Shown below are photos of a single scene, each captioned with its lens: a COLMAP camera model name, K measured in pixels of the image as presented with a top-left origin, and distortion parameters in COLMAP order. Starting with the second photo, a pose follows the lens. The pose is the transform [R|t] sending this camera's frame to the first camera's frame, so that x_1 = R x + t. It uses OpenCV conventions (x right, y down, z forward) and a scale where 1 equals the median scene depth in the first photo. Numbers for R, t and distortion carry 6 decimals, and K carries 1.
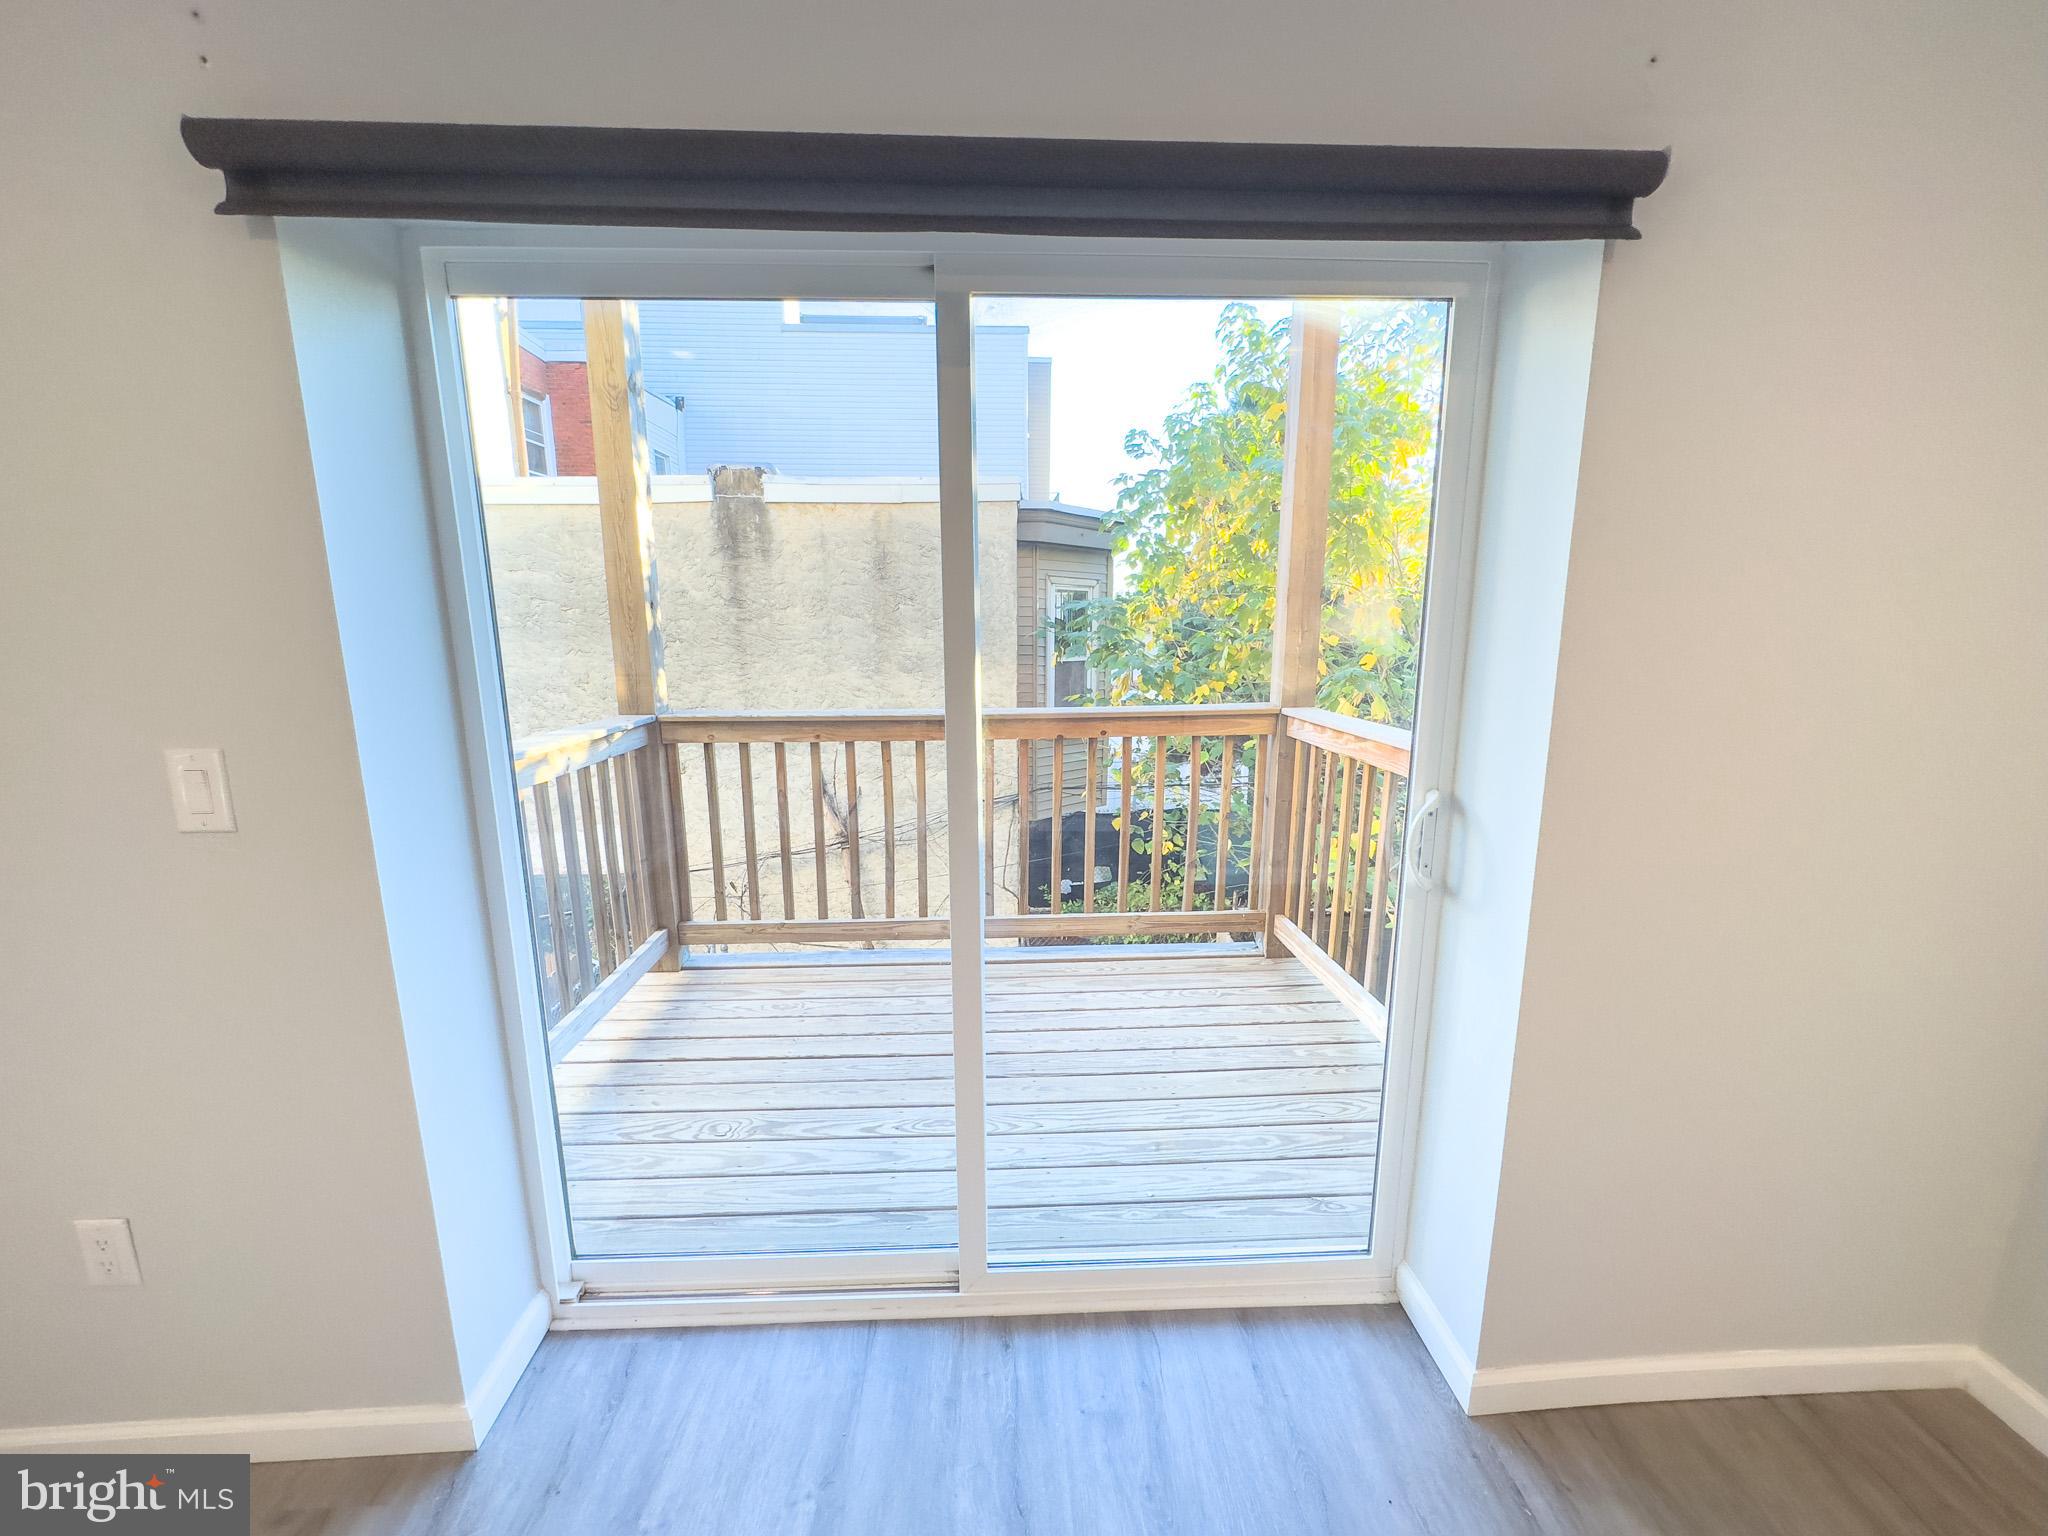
lens RADIAL K [[816.2, 0, 1023.3], [0, 816.2, 768.6], [0, 0, 1]] dist [-0.003121, 0.000421]
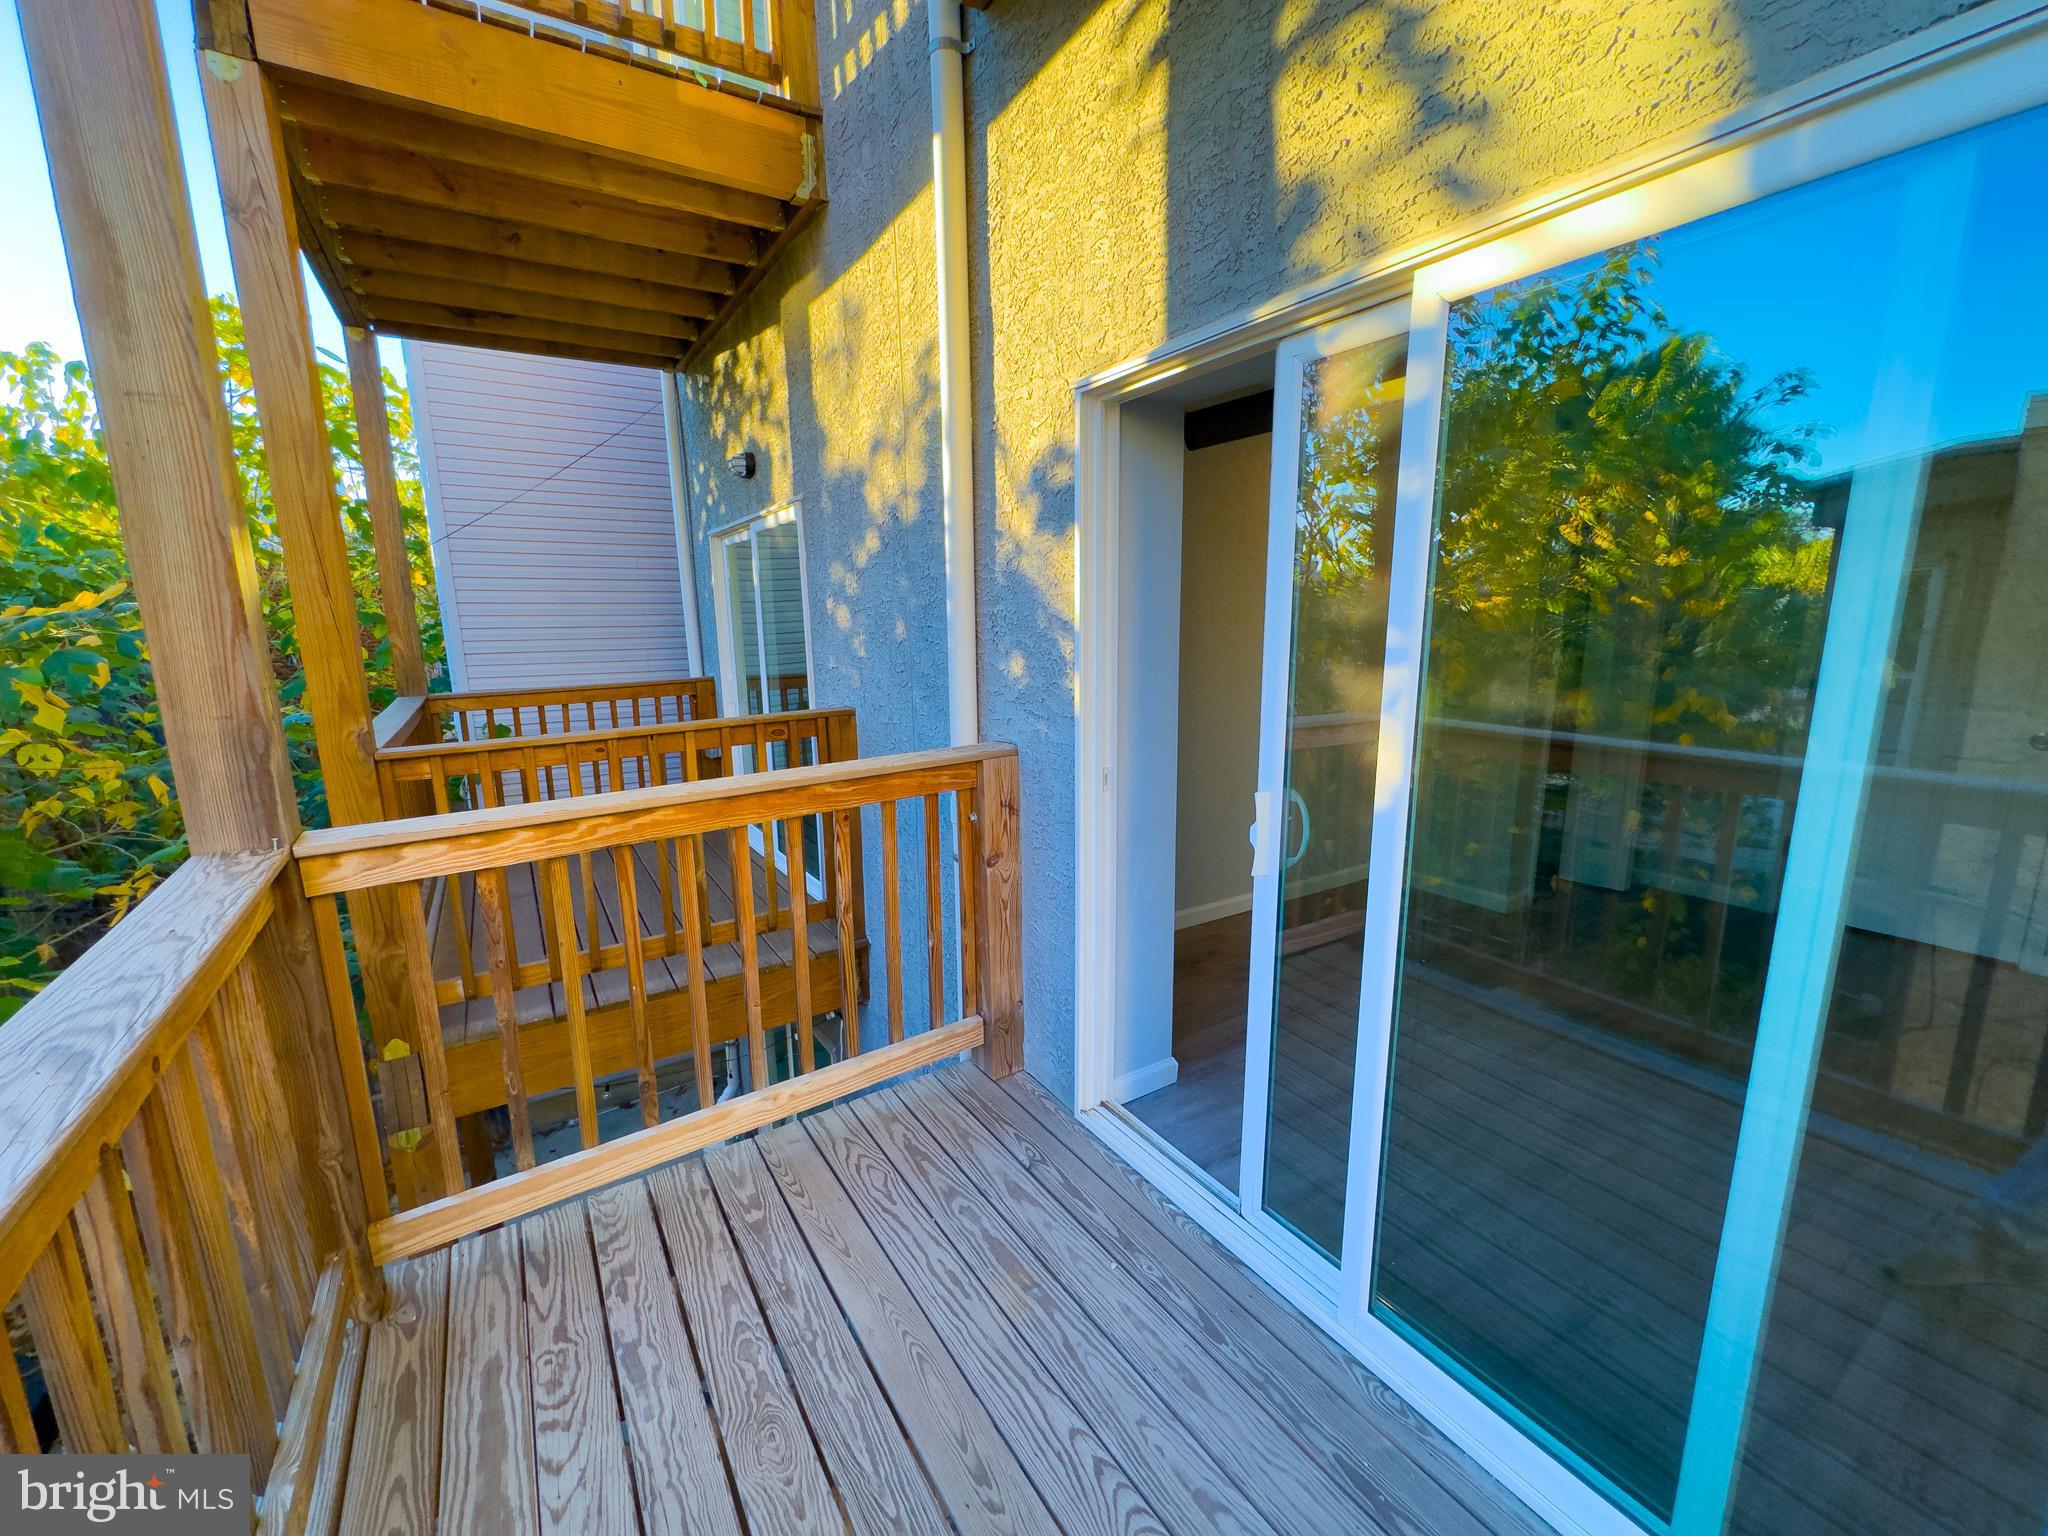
lens RADIAL K [[816.2, 0, 1023.3], [0, 816.2, 768.6], [0, 0, 1]] dist [-0.003121, 0.000421]
pose [[-0.505933, -0.153960, 0.848722, -0.133228], [0.173603, 0.945633, 0.275027, -0.076661], [-0.844922, 0.286486, -0.451699, 0.365207]]
